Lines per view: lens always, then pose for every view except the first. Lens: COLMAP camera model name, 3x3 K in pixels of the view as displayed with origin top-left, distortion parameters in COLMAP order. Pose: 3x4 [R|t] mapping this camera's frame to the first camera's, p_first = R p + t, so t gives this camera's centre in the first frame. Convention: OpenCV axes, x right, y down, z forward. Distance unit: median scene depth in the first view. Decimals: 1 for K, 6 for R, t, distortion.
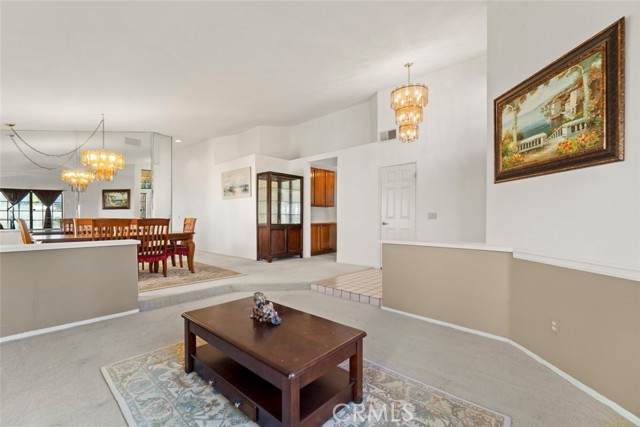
lens RADIAL K [[275.6, 0, 313.0], [0, 275.6, 222.0], [0, 0, 1]] dist [-0.002424, -0.000686]
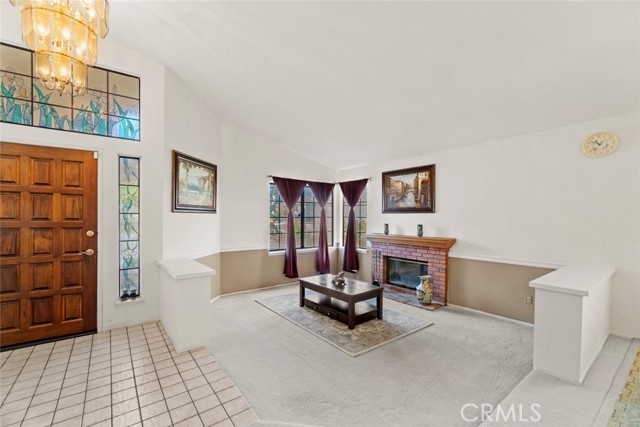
lens RADIAL K [[275.6, 0, 324.1], [0, 275.6, 217.4], [0, 0, 1]] dist [-0.002424, -0.000686]
pose [[-0.987534, -0.000462, 0.157407, -0.325348], [0.002586, 0.999813, 0.019157, -0.160456], [-0.157387, 0.019325, -0.987348, 2.550288]]
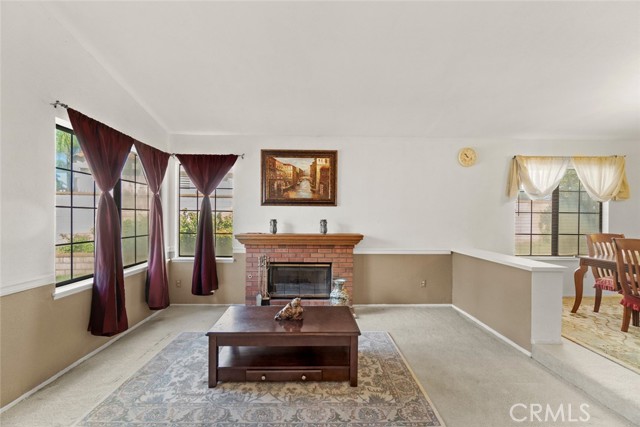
lens RADIAL K [[275.6, 0, 318.5], [0, 275.6, 217.4], [0, 0, 1]] dist [-0.002424, -0.000686]
pose [[-0.721896, 0.002426, -0.691997, 0.503870], [-0.018818, 0.999555, 0.023135, -0.119204], [0.691746, 0.029723, -0.721529, 1.639610]]
